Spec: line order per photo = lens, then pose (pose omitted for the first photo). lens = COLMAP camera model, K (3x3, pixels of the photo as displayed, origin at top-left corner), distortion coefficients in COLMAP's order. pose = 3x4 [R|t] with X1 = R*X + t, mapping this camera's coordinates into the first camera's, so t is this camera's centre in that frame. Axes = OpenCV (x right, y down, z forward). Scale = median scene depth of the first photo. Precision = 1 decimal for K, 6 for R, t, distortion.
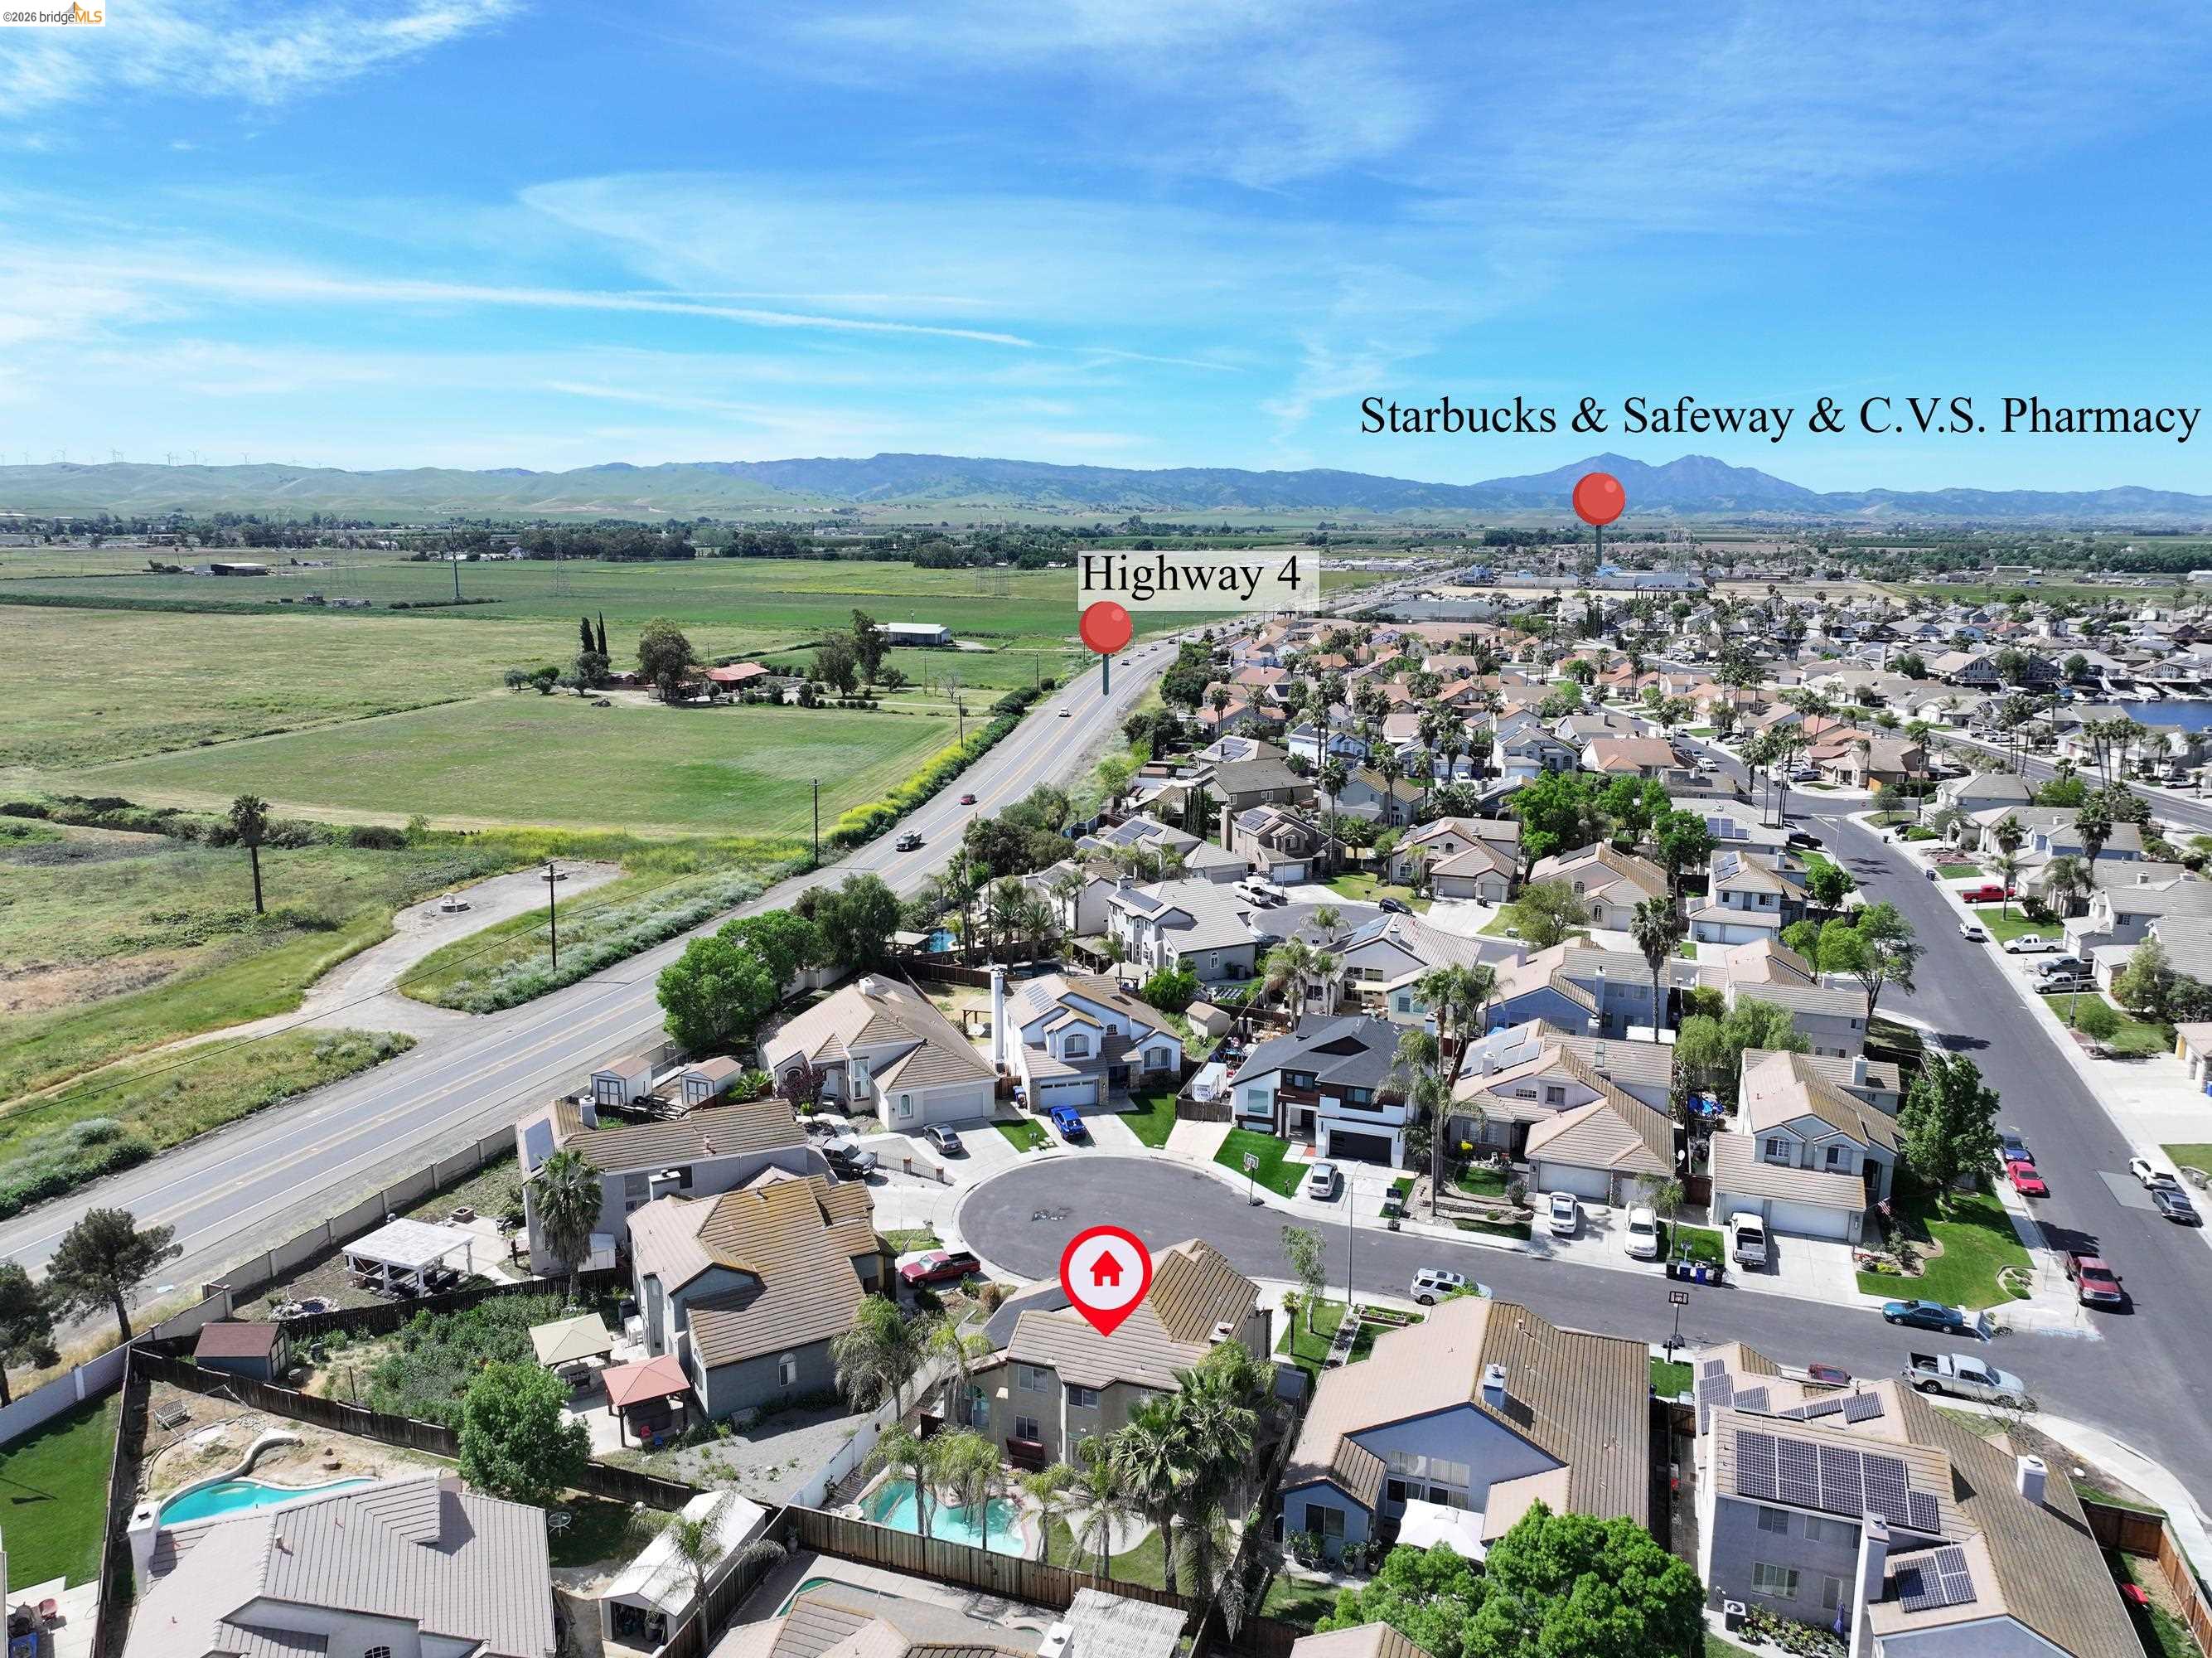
lens RADIAL K [[1540.1, 0, 1113.5], [0, 1540.1, 822.9], [0, 0, 1]] dist [0.005475, 0.007416]
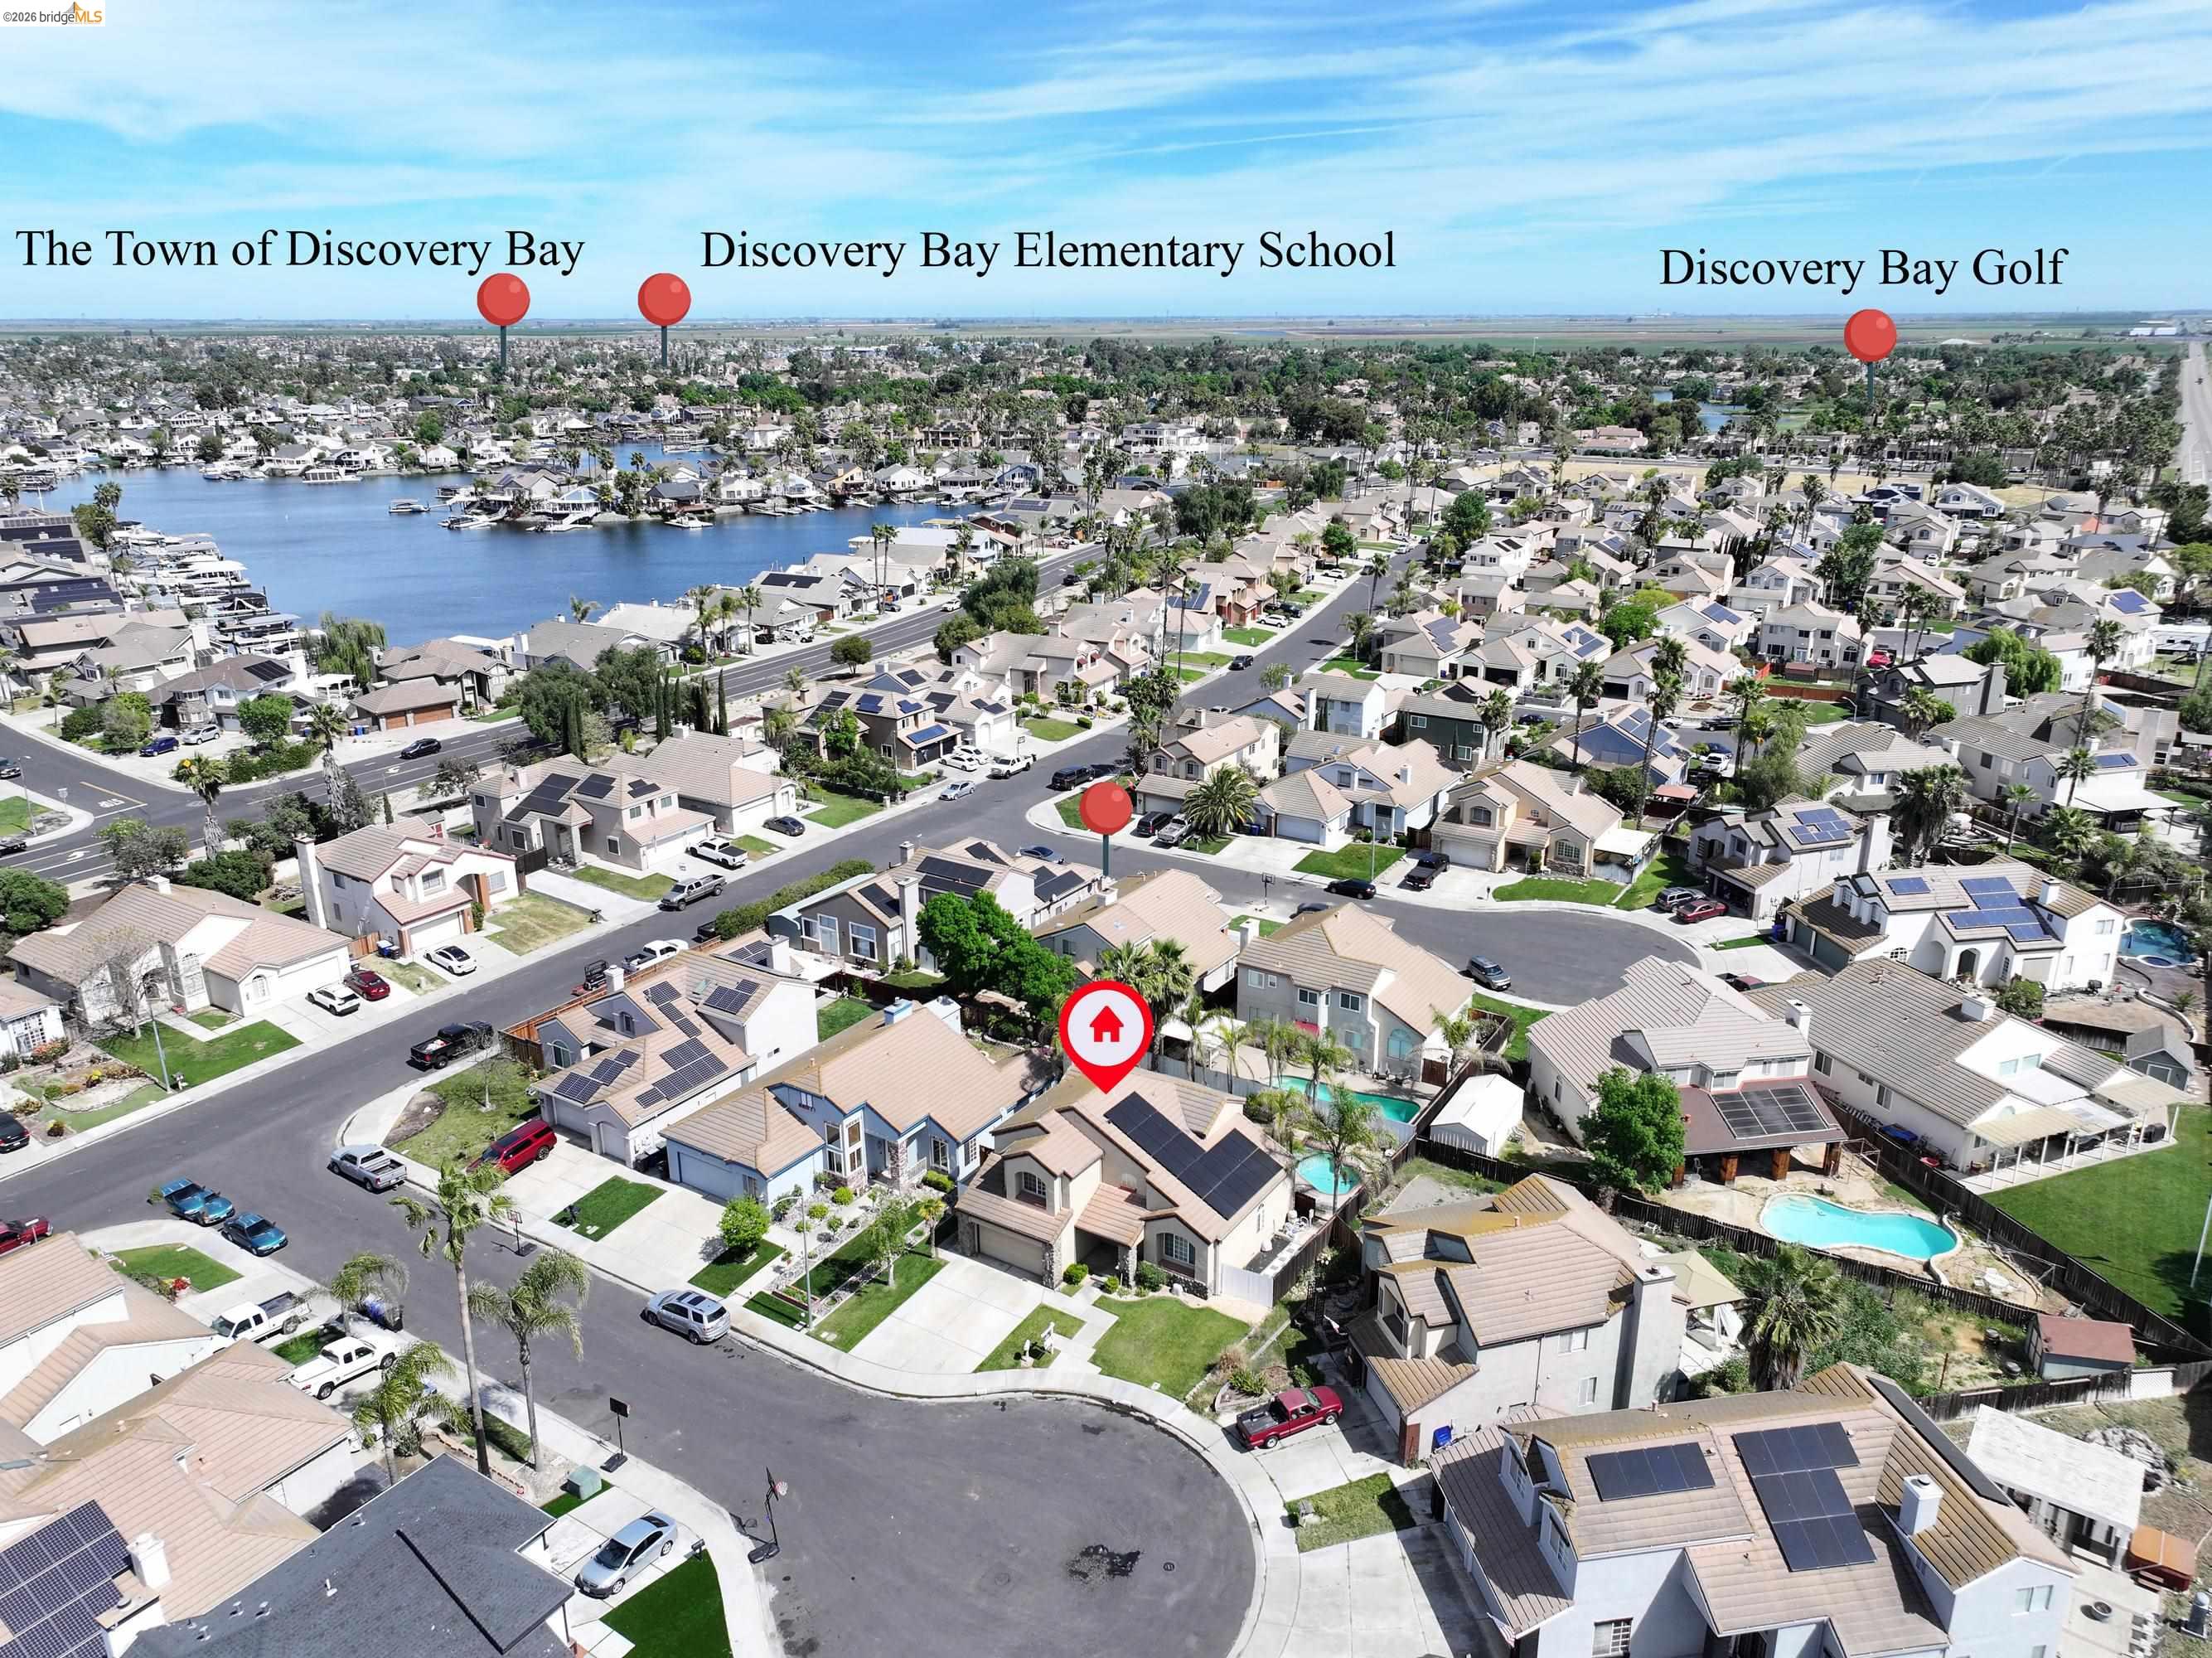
lens RADIAL K [[1503.8, 0, 1106.0], [0, 1503.8, 829.0], [0, 0, 1]] dist [0.009450, 0.002089]
pose [[-0.972298, -0.064903, 0.224553, -0.146094], [0.056118, 0.867764, 0.493798, -0.274798], [-0.226908, 0.492720, -0.840083, 1.321278]]
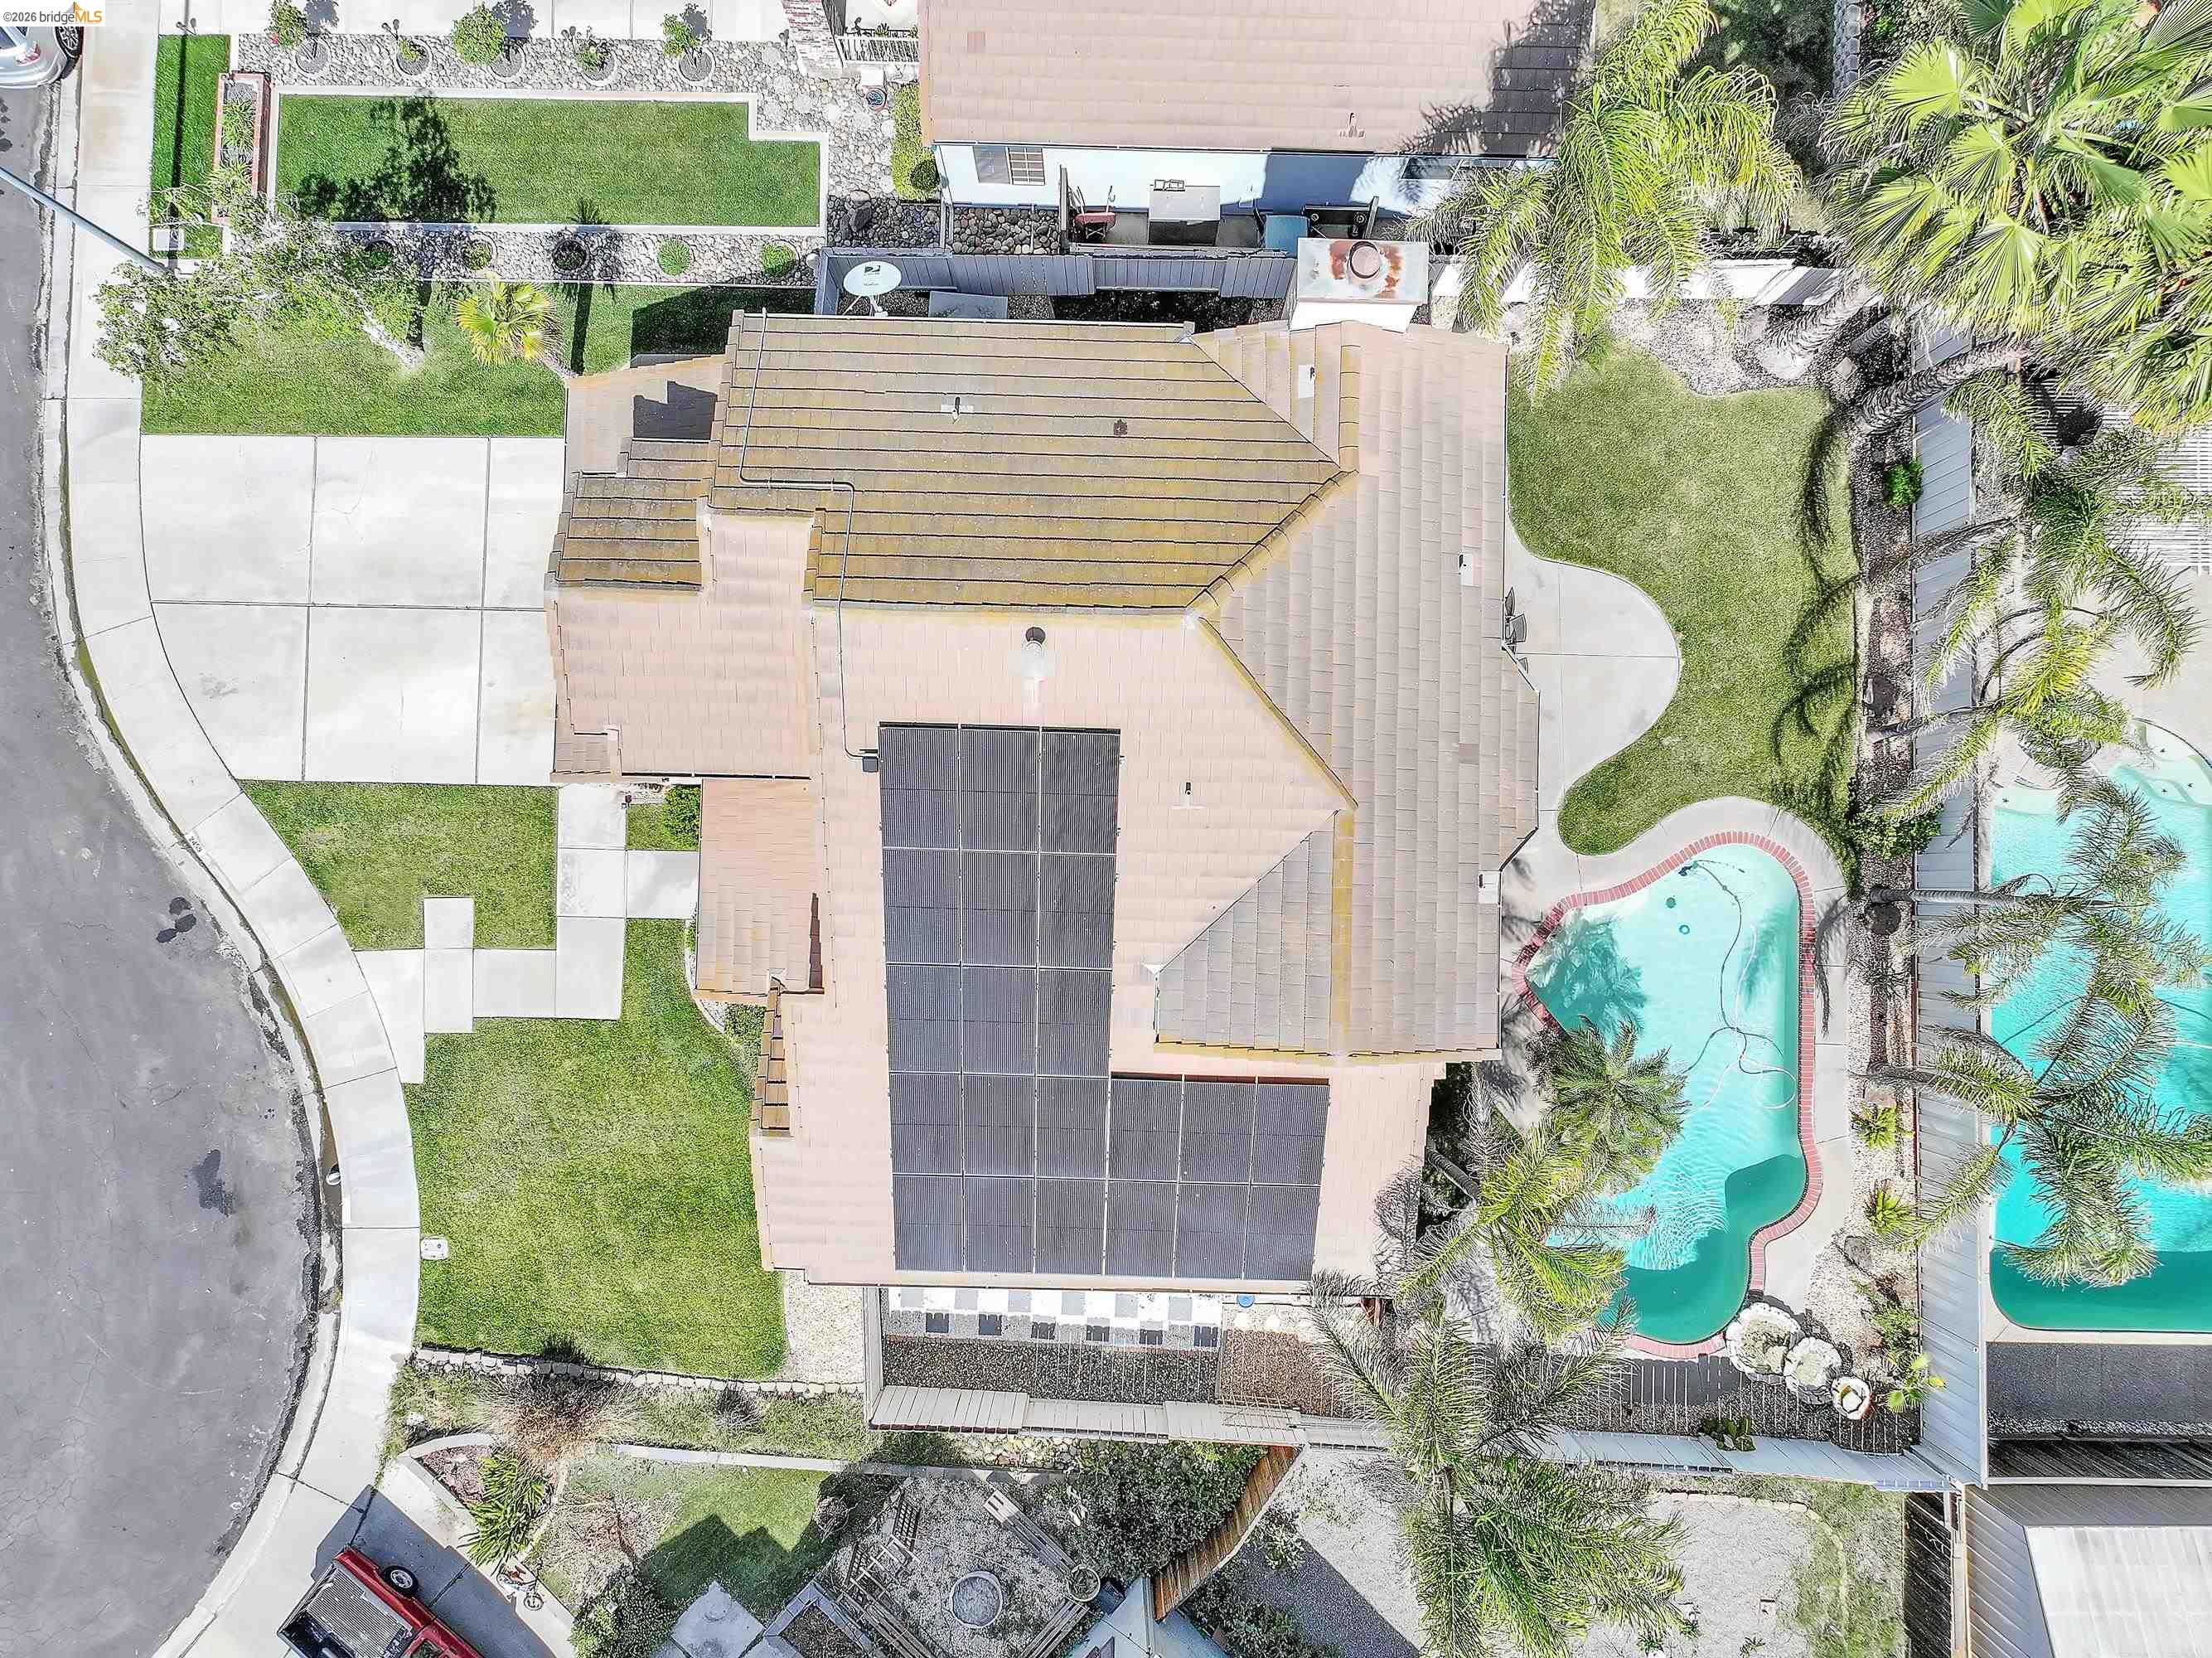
lens RADIAL K [[1540.1, 0, 1113.5], [0, 1540.1, 822.9], [0, 0, 1]] dist [0.005475, 0.007416]
pose [[-0.311655, -0.949239, 0.042622, -0.012885], [0.190552, -0.018492, 0.981503, 0.047737], [-0.930893, 0.314012, 0.186642, 0.706007]]
